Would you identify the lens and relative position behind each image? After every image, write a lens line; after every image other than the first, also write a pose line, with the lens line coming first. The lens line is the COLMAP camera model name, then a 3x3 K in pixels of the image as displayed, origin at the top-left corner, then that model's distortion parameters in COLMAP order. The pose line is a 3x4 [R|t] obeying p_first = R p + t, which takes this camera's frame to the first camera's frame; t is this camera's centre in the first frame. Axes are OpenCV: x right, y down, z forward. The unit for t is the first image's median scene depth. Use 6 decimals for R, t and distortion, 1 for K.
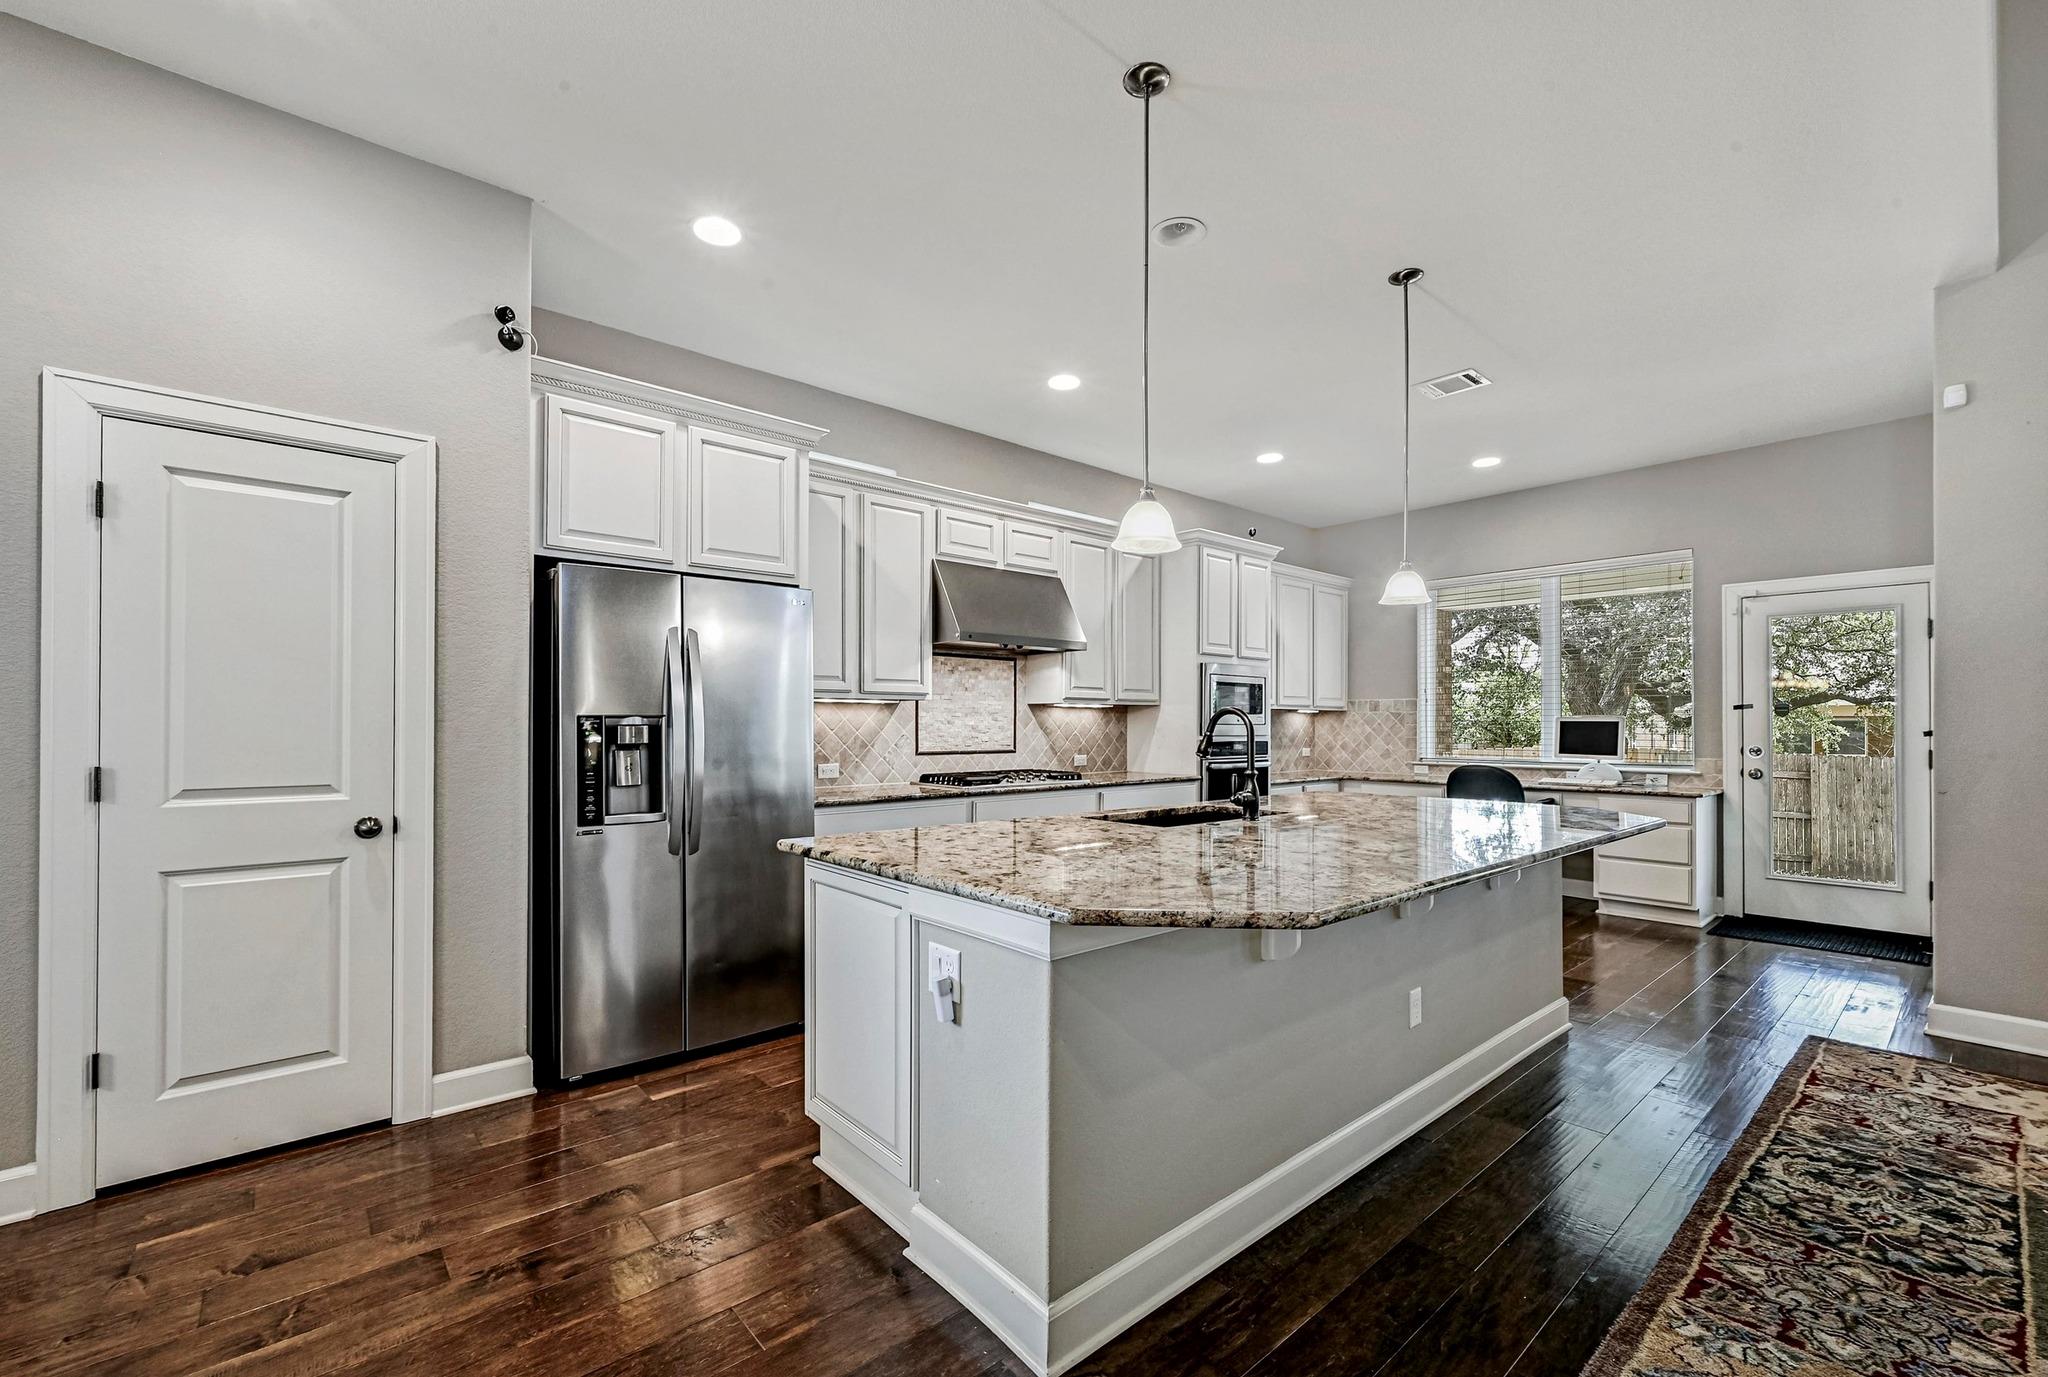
lens RADIAL K [[841.8, 0, 1023.0], [0, 841.8, 721.4], [0, 0, 1]] dist [0.000746, -0.000073]
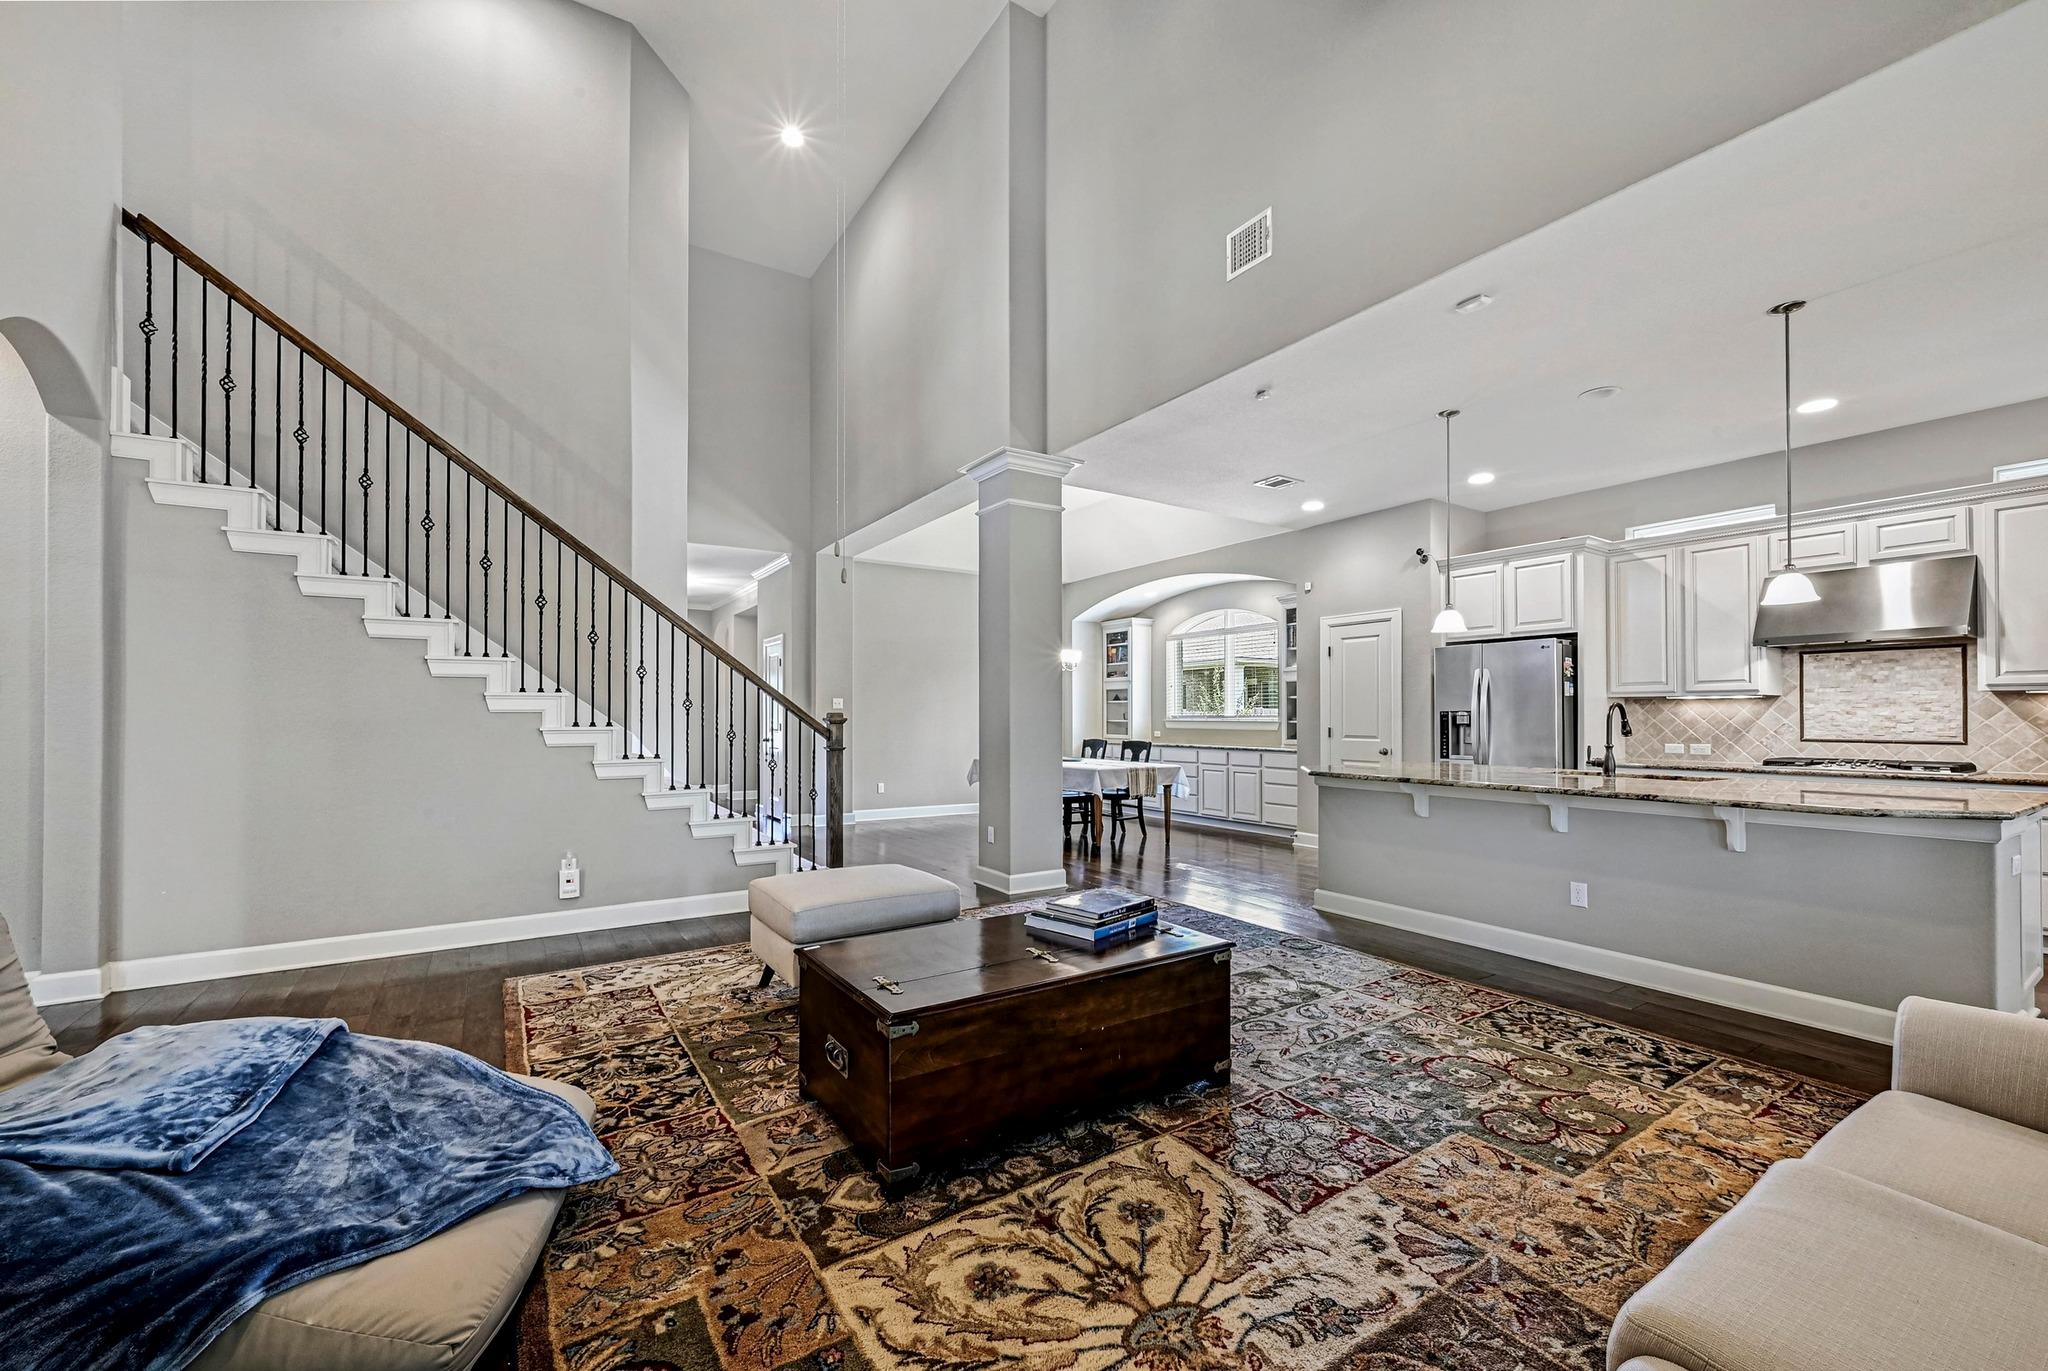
lens RADIAL K [[804.7, 0, 1031.2], [0, 804.7, 707.4], [0, 0, 1]] dist [-0.000493, -0.000005]
pose [[-0.140747, -0.012973, -0.989961, 1.192957], [0.002261, 0.999907, -0.013425, 0.006228], [0.990043, -0.004128, -0.140705, 0.118570]]
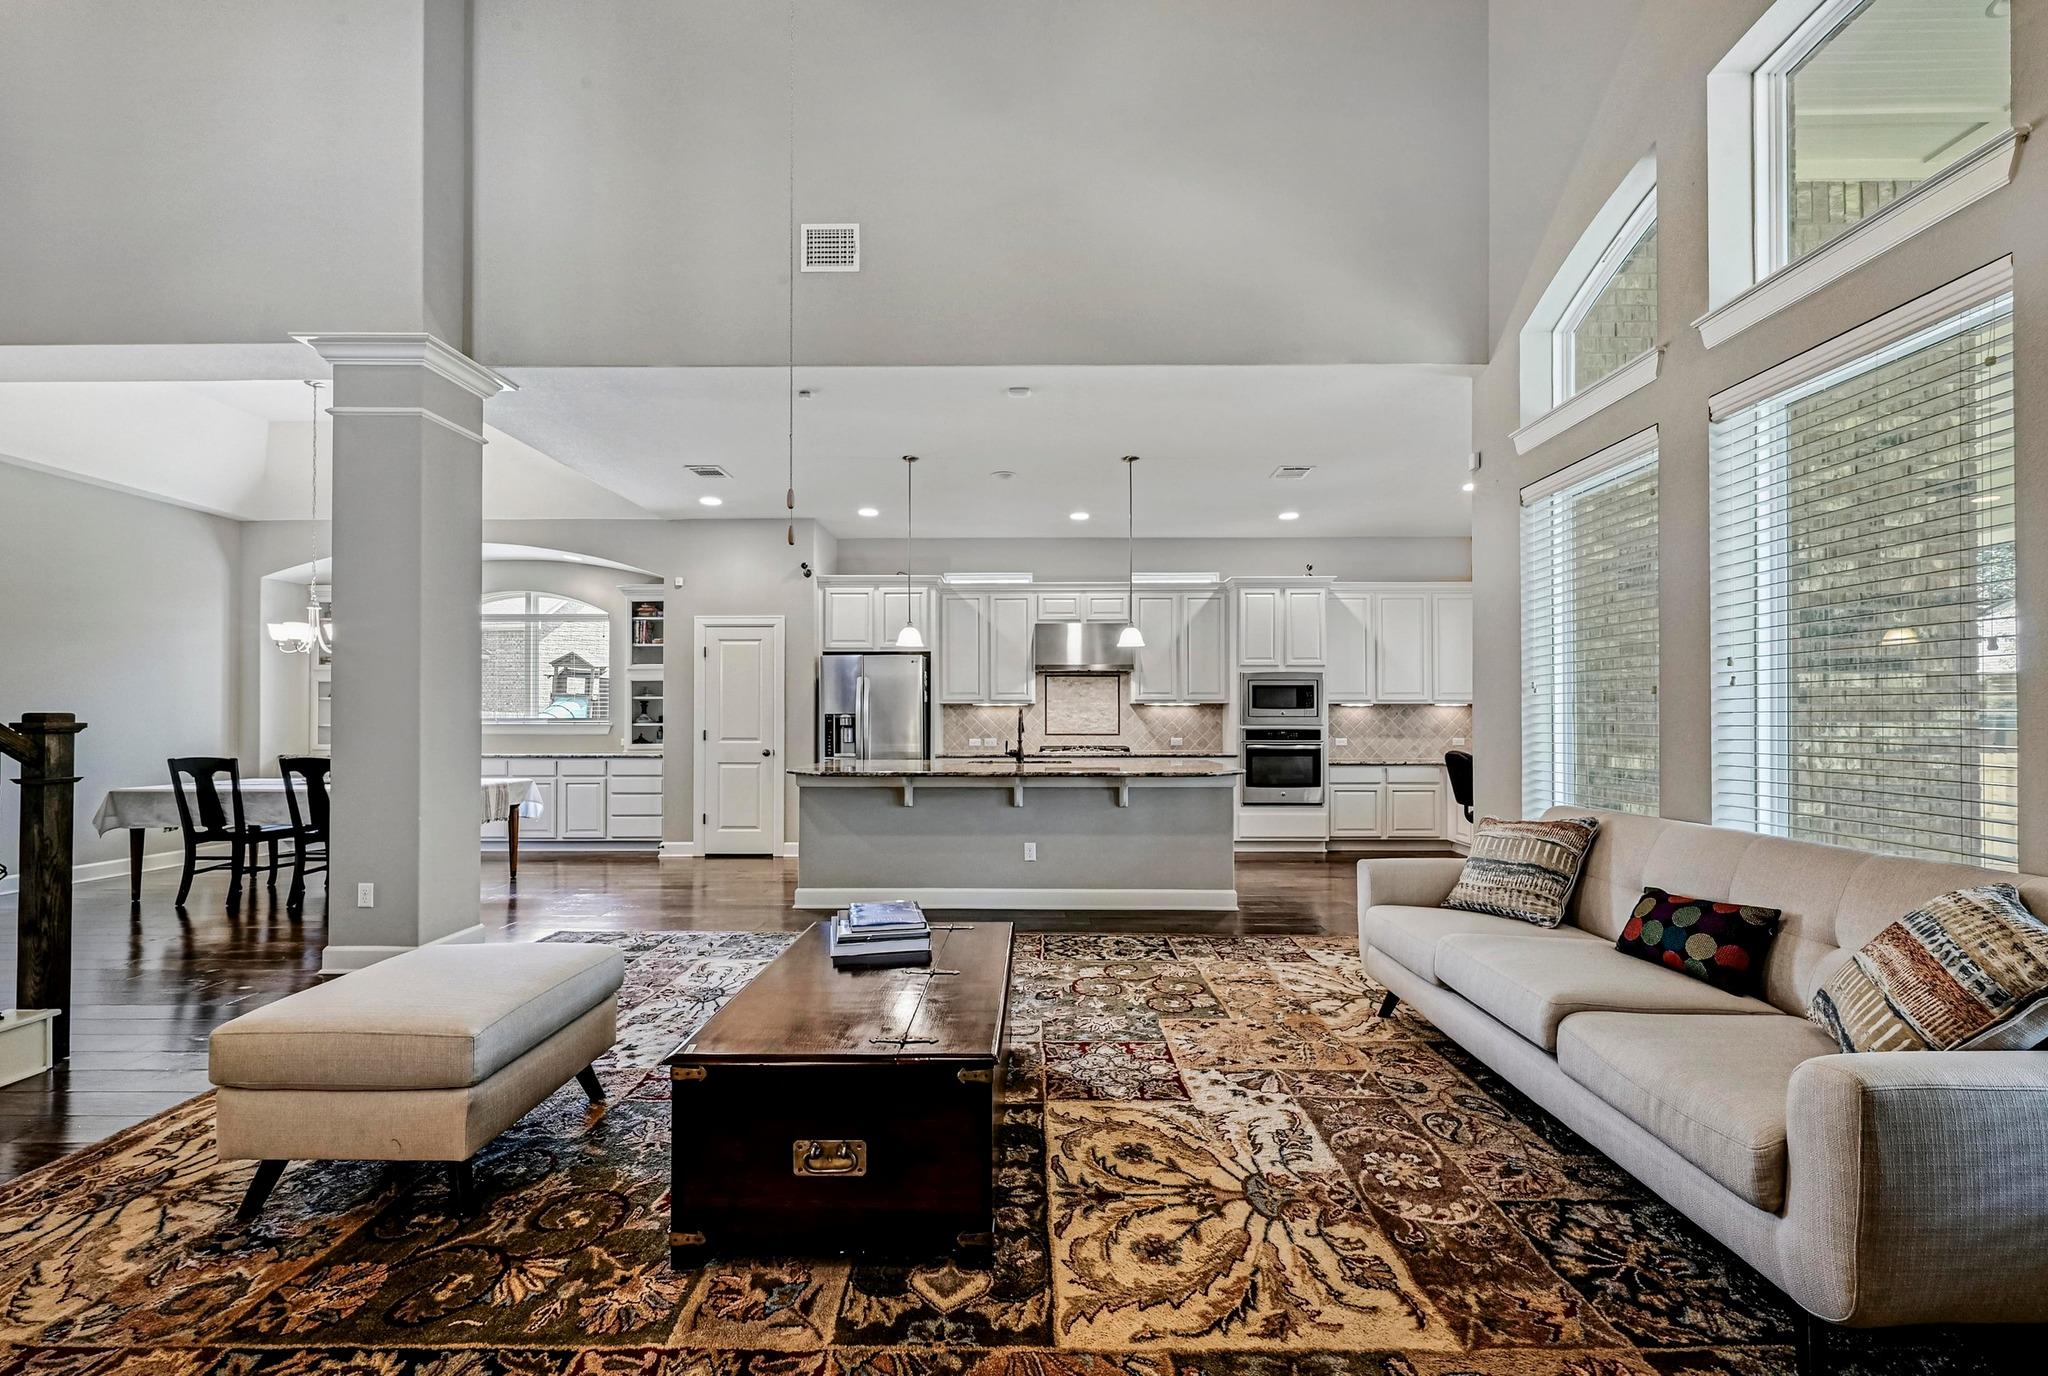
lens RADIAL K [[829.5, 0, 1017.9], [0, 829.5, 711.1], [0, 0, 1]] dist [-0.000153, 0.000100]
pose [[0.734754, -0.008340, -0.678282, 1.051863], [0.004303, 0.999962, -0.007634, 0.003659], [0.678320, 0.002691, 0.734762, -0.303751]]
